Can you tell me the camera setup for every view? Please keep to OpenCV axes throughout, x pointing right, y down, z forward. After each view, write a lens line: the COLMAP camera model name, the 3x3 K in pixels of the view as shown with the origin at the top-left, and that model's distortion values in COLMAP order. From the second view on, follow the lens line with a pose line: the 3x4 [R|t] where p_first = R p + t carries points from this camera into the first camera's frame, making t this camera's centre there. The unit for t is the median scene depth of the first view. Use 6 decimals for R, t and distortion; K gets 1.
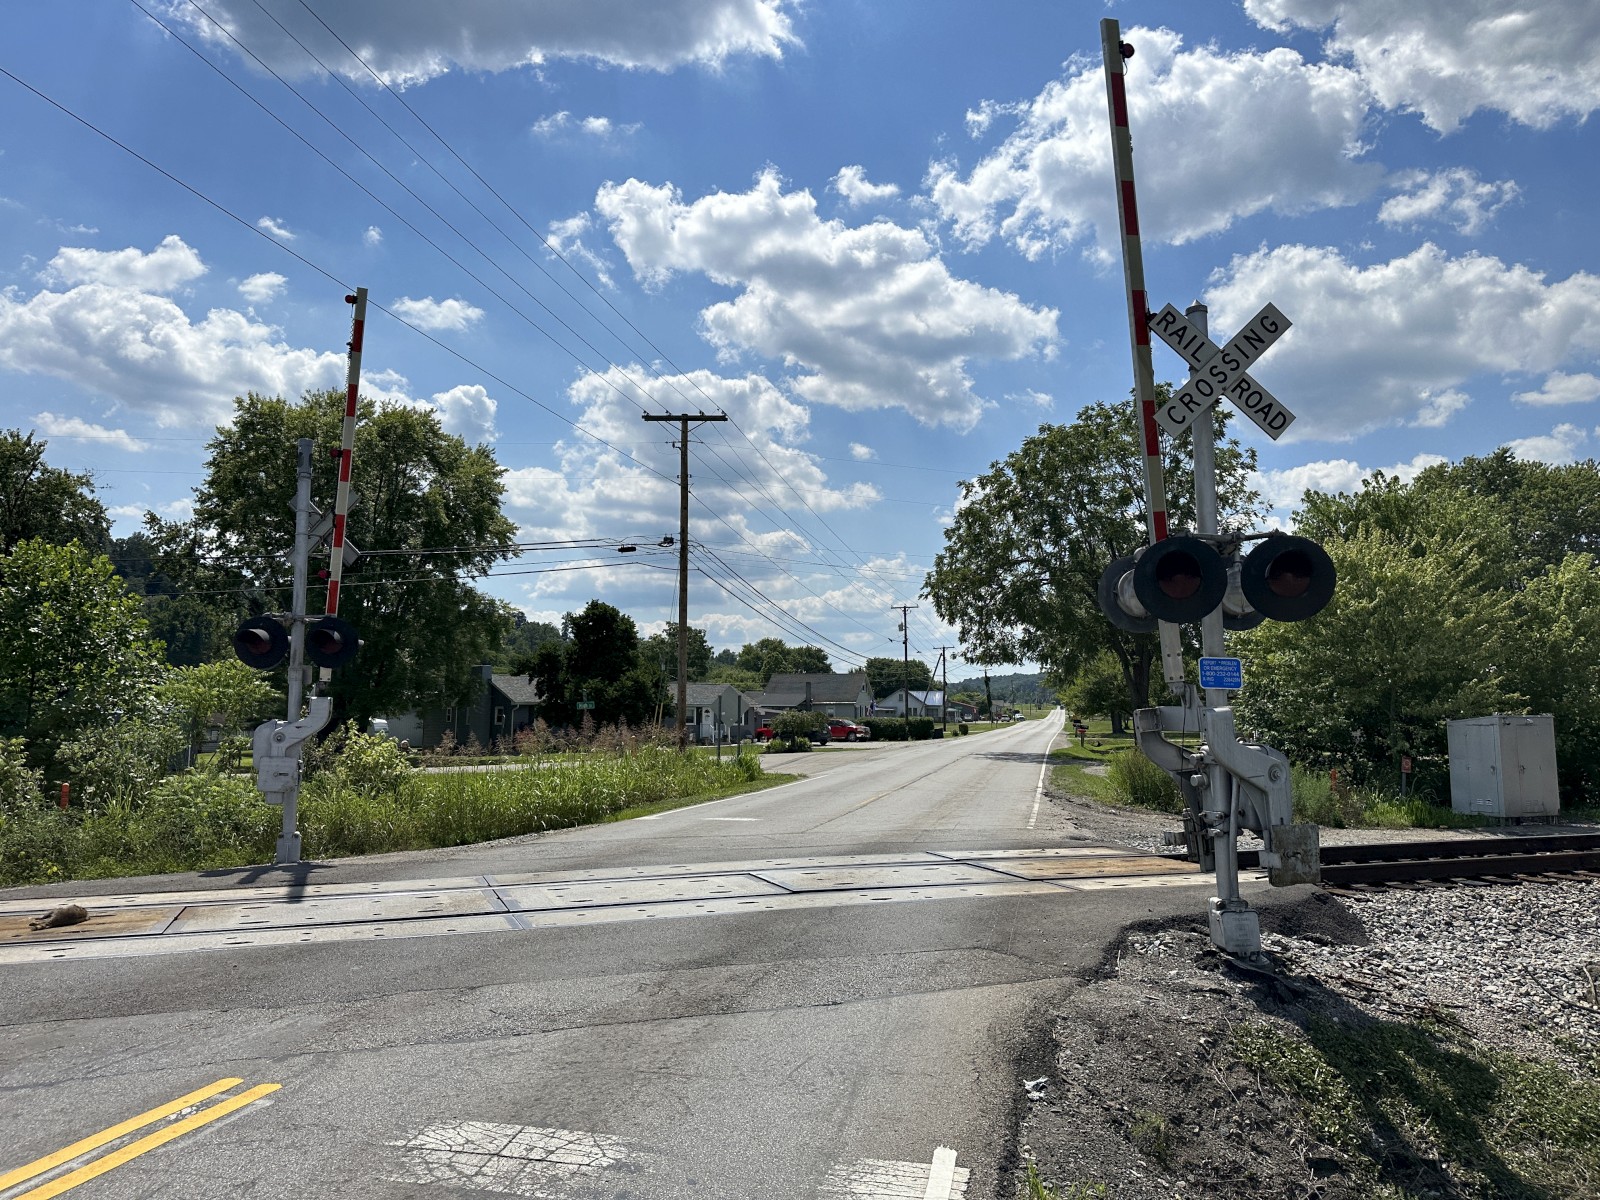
lens RADIAL K [[1108.2, 0, 800.0], [0, 1108.2, 600.0], [0, 0, 1]] dist [0.097007, -0.141189]
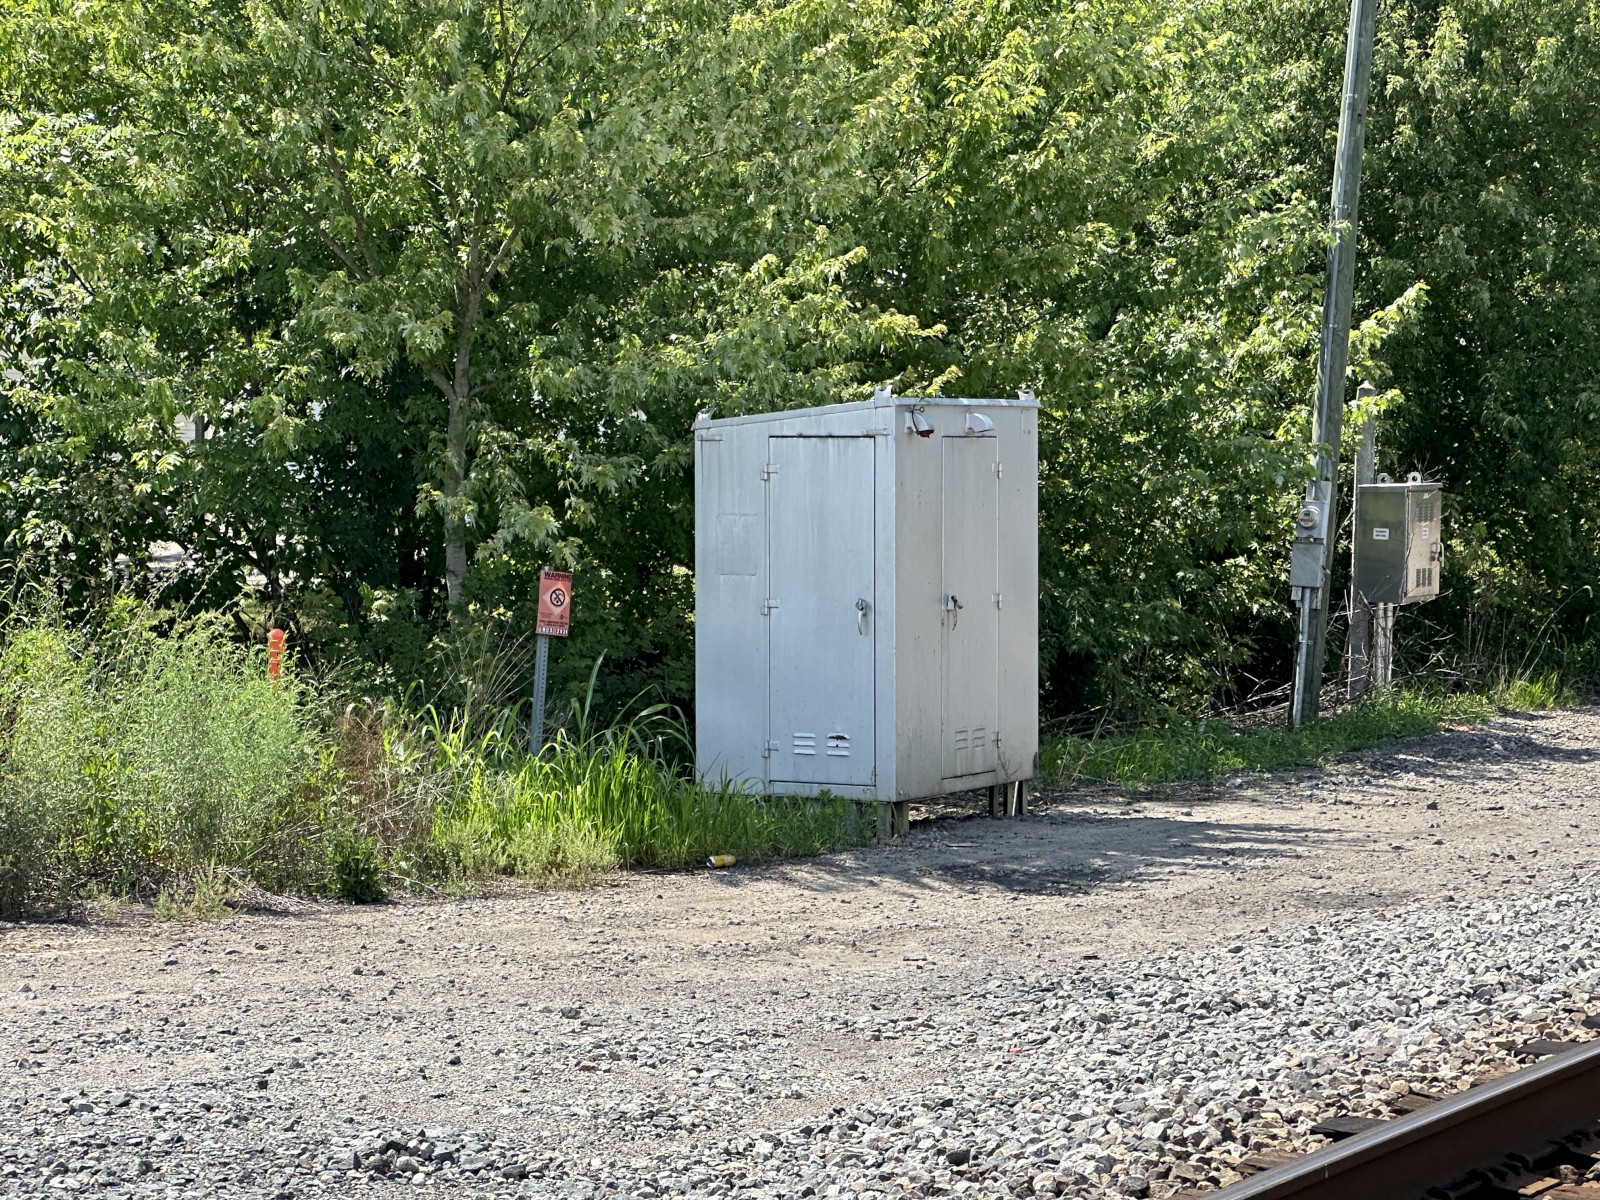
lens RADIAL K [[3804.8, 0, 800.0], [0, 3804.8, 600.0], [0, 0, 1]] dist [0.103645, 0.617895]
pose [[0.775255, -0.027988, 0.631028, 0.039412], [-0.069295, 0.989220, 0.129007, 0.021468], [-0.627836, -0.143740, 0.764958, 0.197981]]
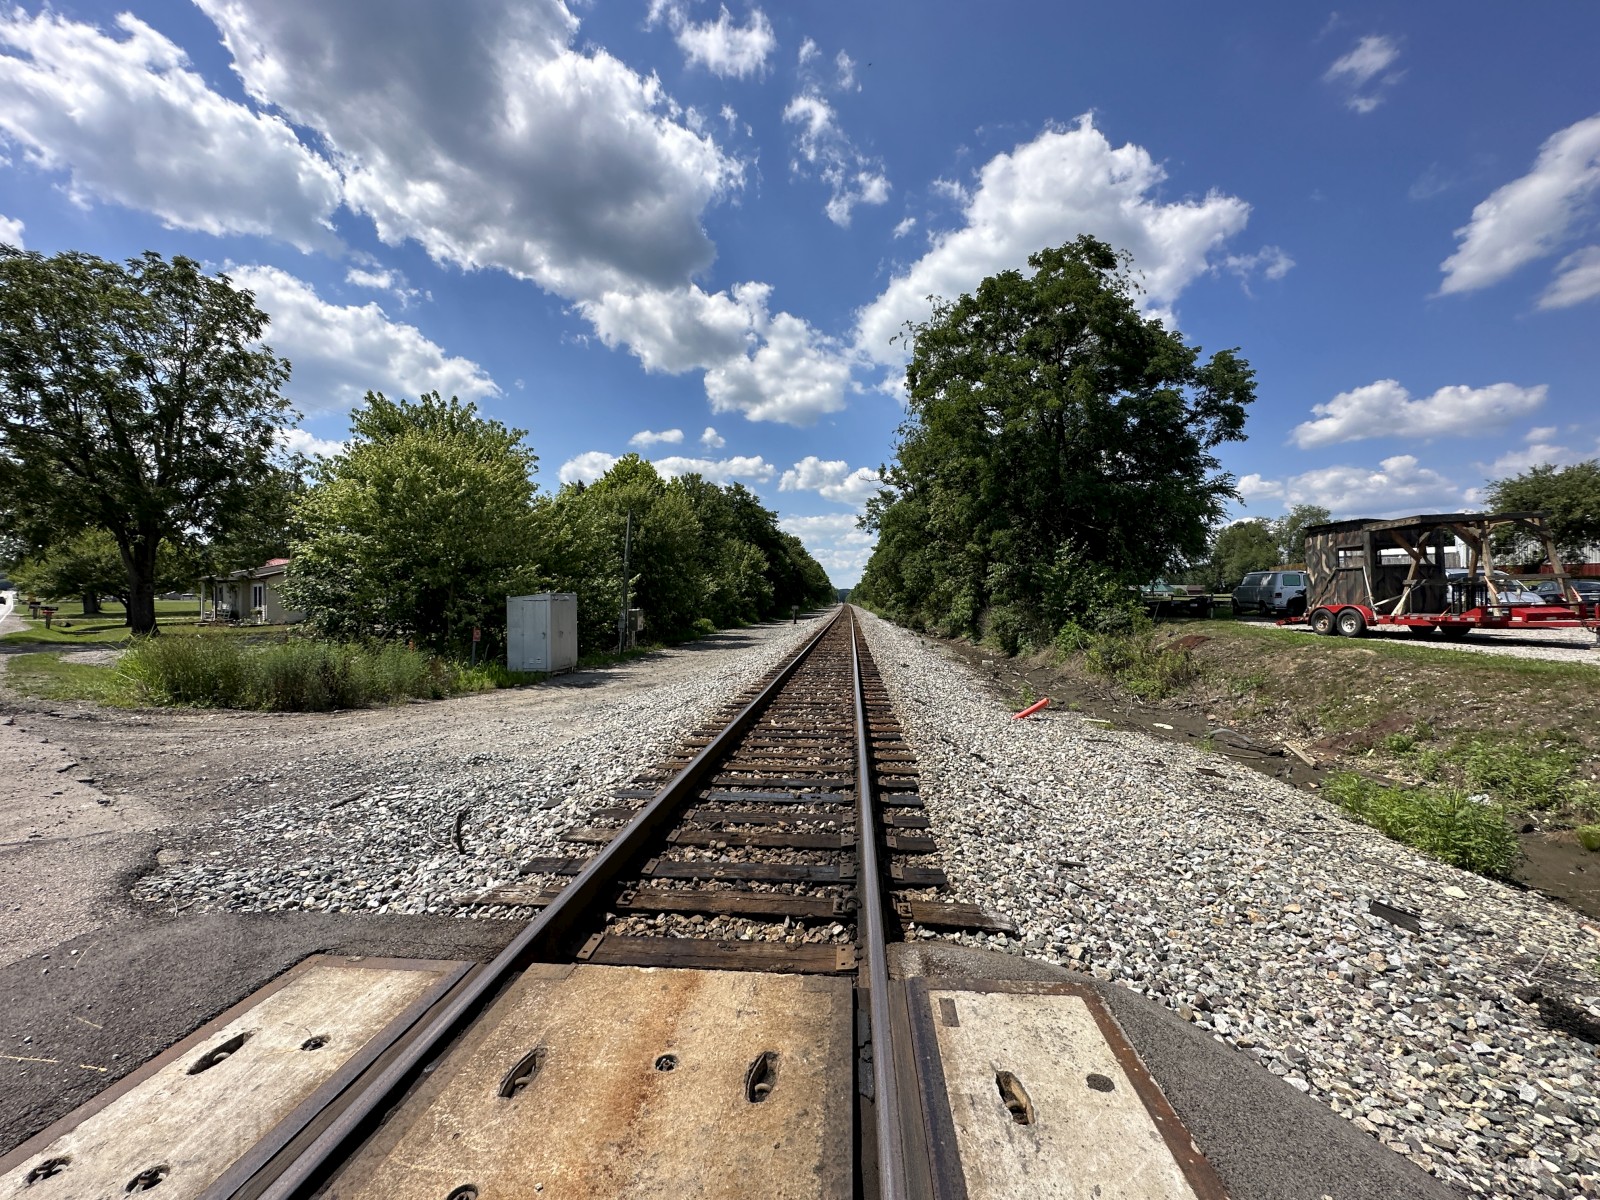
lens RADIAL K [[631.2, 0, 800.0], [0, 631.2, 600.0], [0, 0, 1]] dist [-0.022230, 0.006423]
pose [[0.420531, -0.000717, 0.907278, 0.050535], [-0.092870, 0.994713, 0.043832, 0.028833], [-0.902512, -0.102691, 0.418241, 0.242637]]
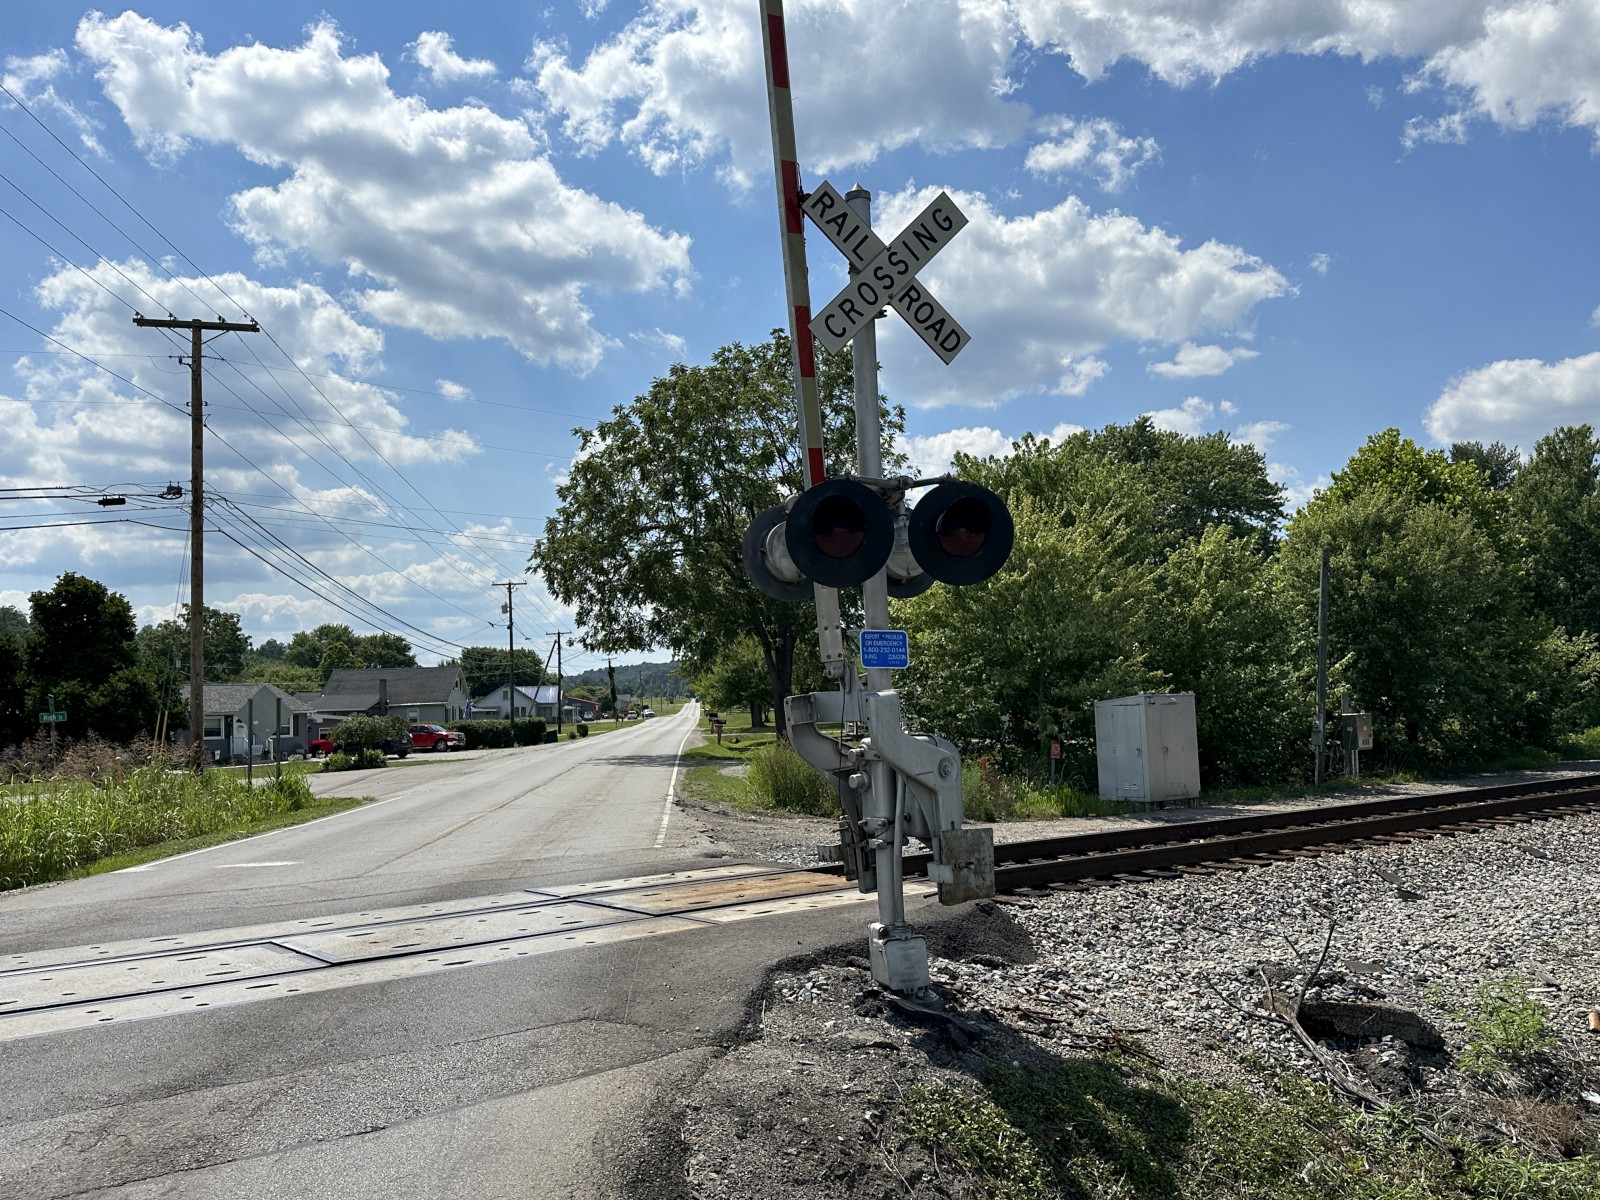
lens RADIAL K [[1311.0, 0, 808.6], [0, 1311.0, 607.5], [0, 0, 1]] dist [0.154020, -0.263773]
pose [[0.950527, -0.005952, 0.310584, 0.004082], [-0.001351, 0.999728, 0.023293, 0.002113], [-0.310638, -0.022561, 0.950260, 0.017676]]
